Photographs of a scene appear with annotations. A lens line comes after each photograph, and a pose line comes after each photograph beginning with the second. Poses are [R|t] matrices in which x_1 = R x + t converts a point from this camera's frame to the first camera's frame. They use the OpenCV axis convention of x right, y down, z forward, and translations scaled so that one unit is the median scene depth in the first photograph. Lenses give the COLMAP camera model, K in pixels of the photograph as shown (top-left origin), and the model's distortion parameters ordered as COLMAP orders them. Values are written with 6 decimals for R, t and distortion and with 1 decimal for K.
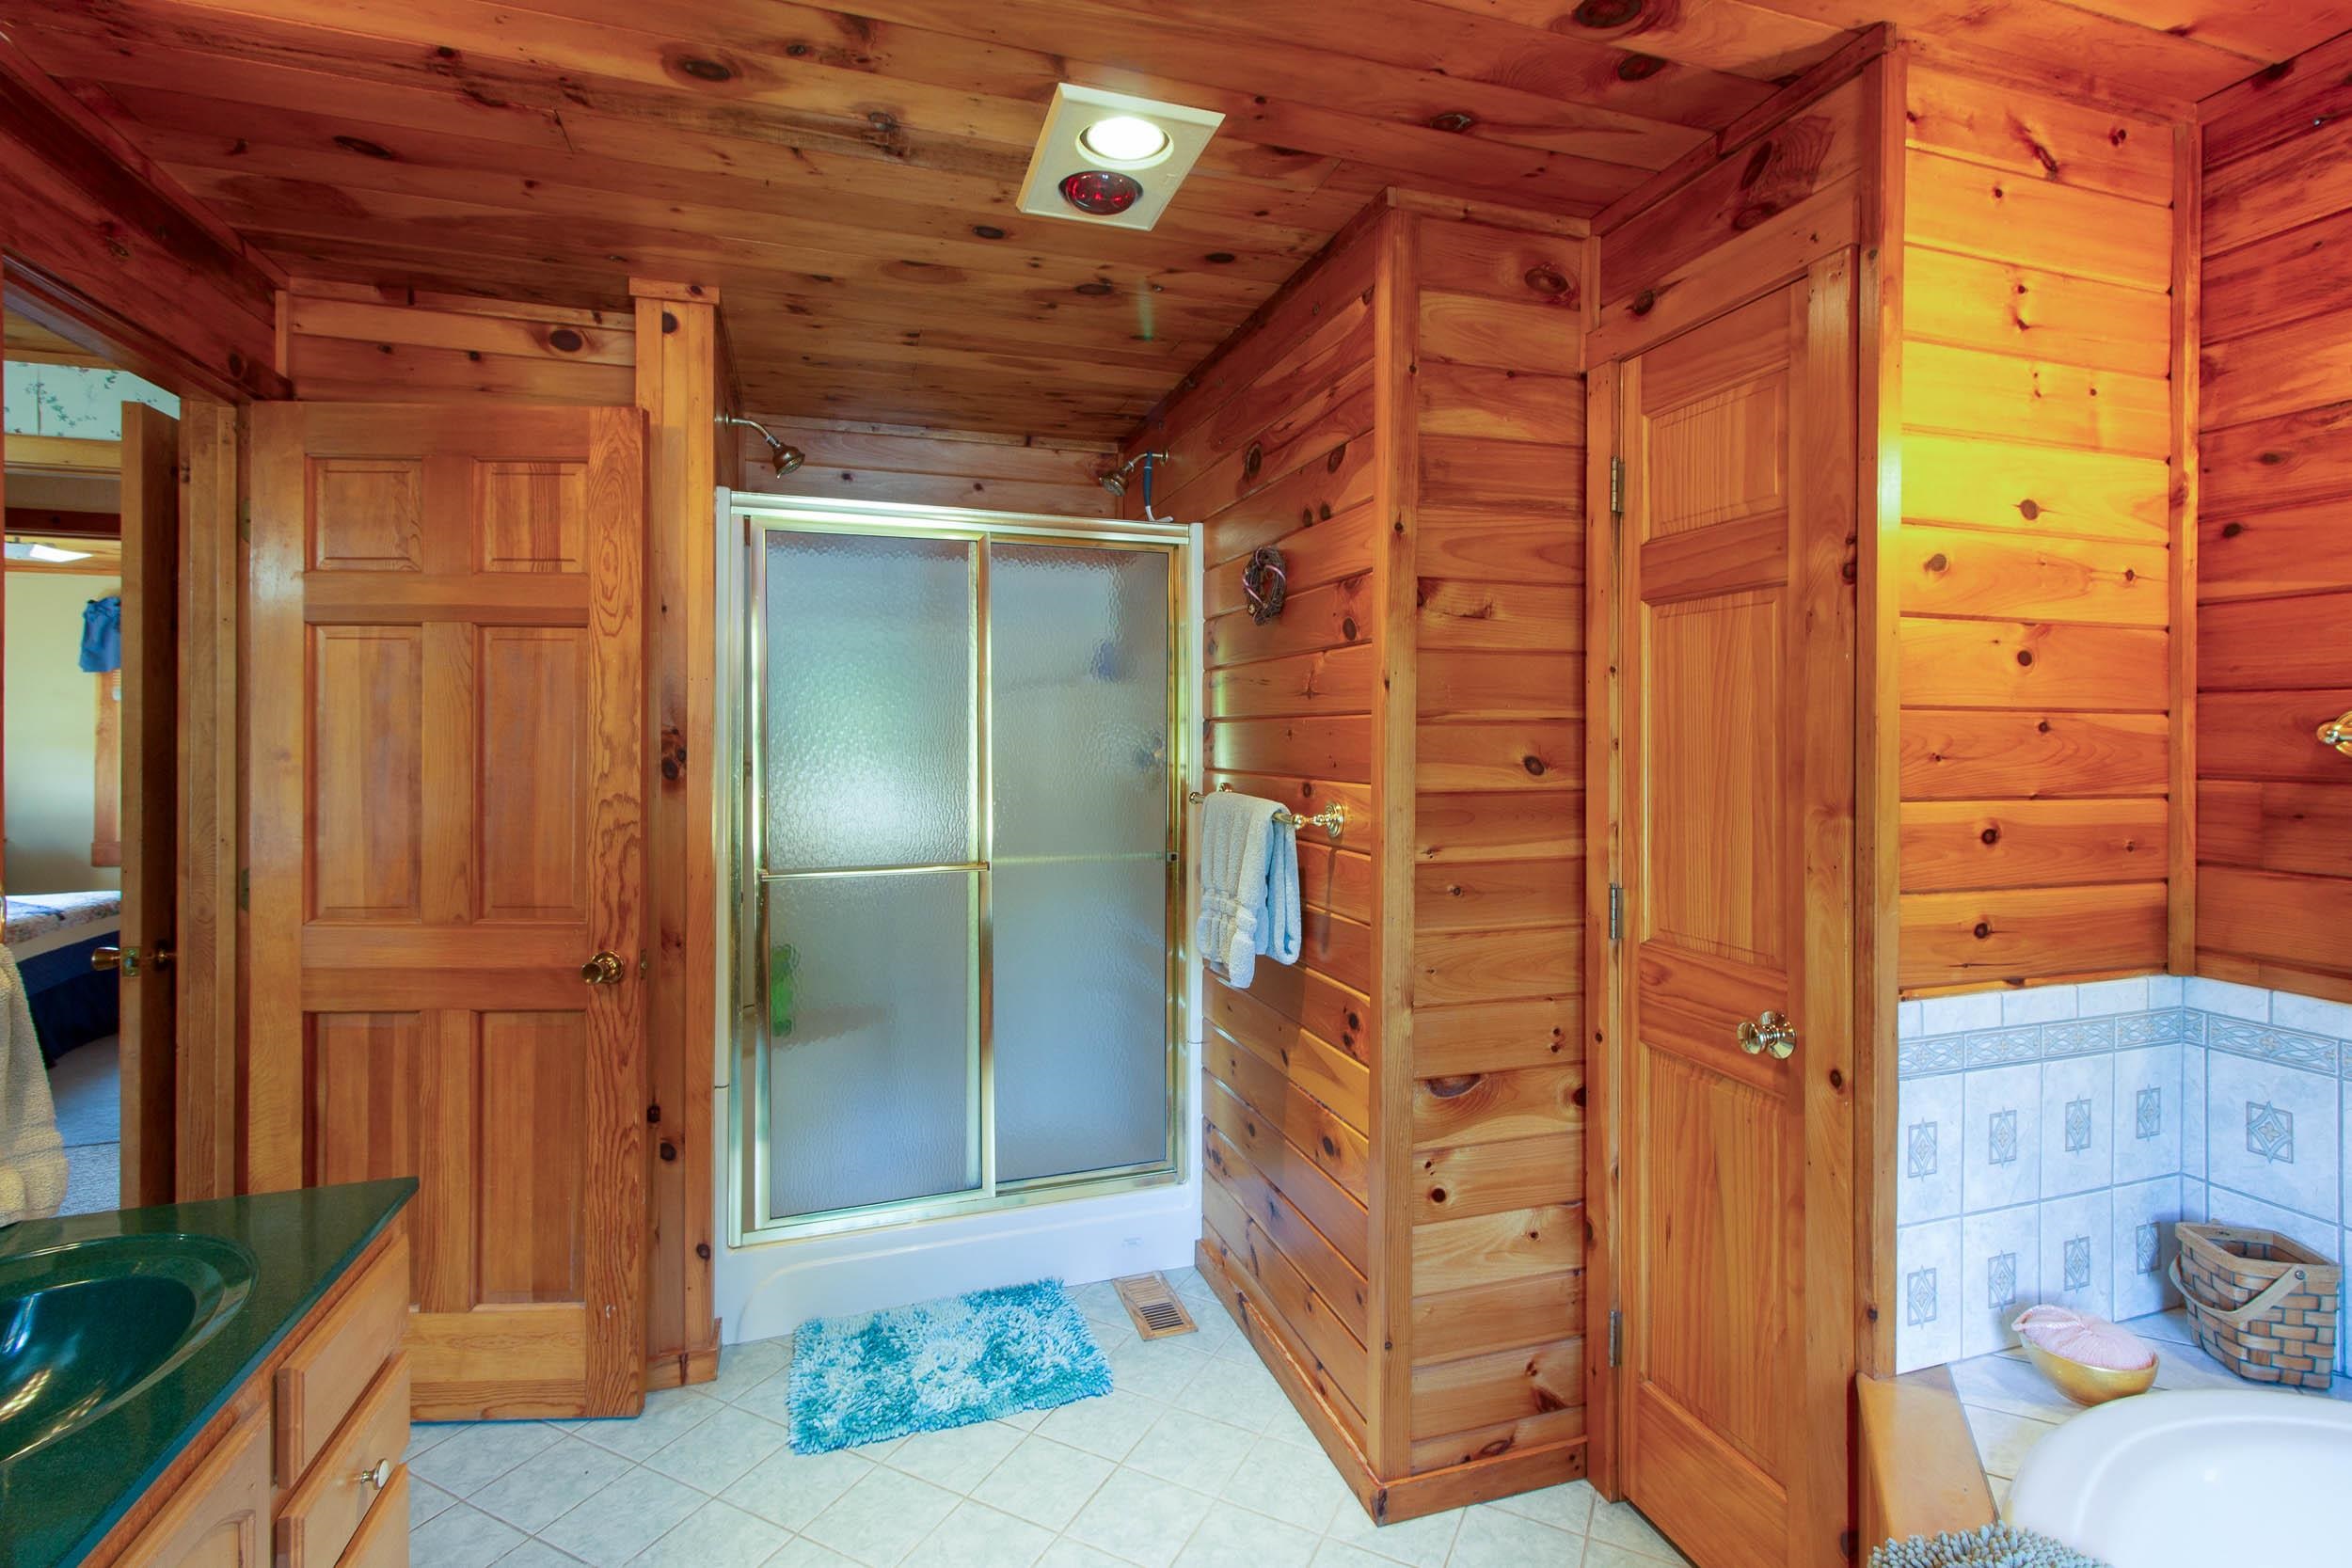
lens RADIAL K [[1108.7, 0, 1181.8], [0, 1108.7, 745.8], [0, 0, 1]] dist [-0.001544, 0.001148]
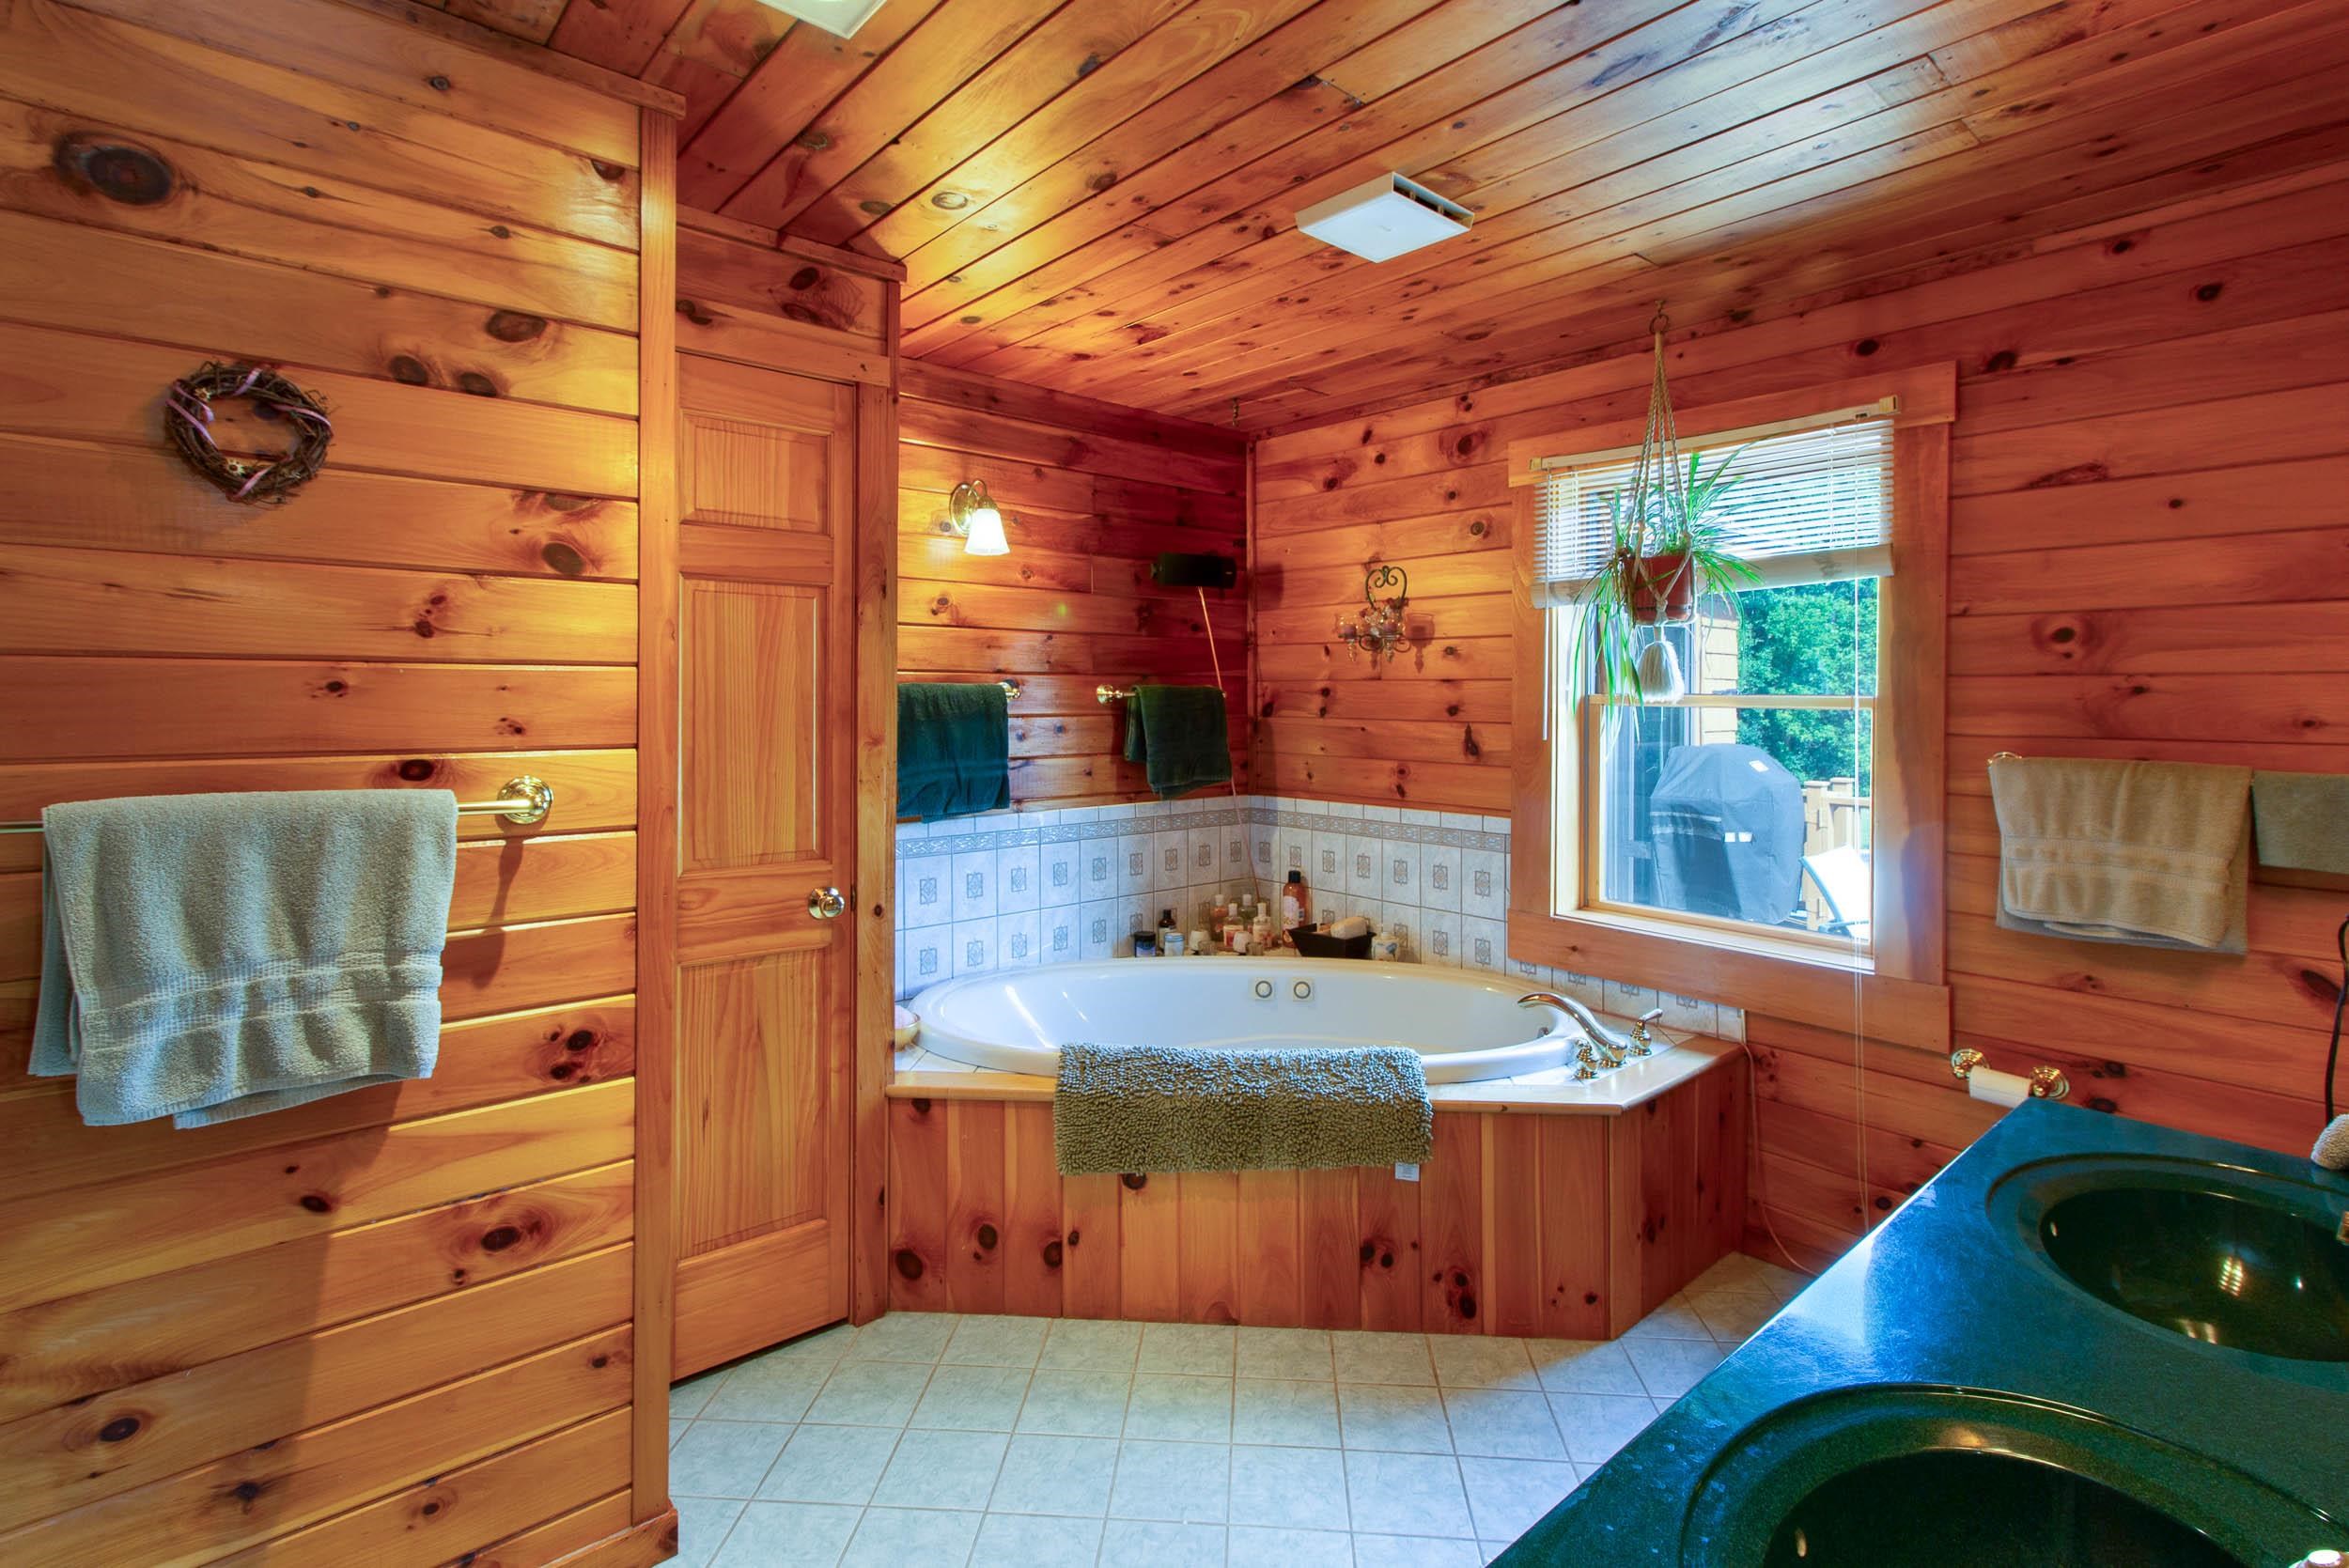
lens RADIAL K [[1107.3, 0, 1166.0], [0, 1107.3, 687.4], [0, 0, 1]] dist [-0.001544, 0.001148]
pose [[-0.393297, -0.003872, 0.919403, -0.919079], [-0.006068, 0.999980, 0.001616, -0.021423], [-0.919392, -0.004943, -0.393313, 1.121255]]
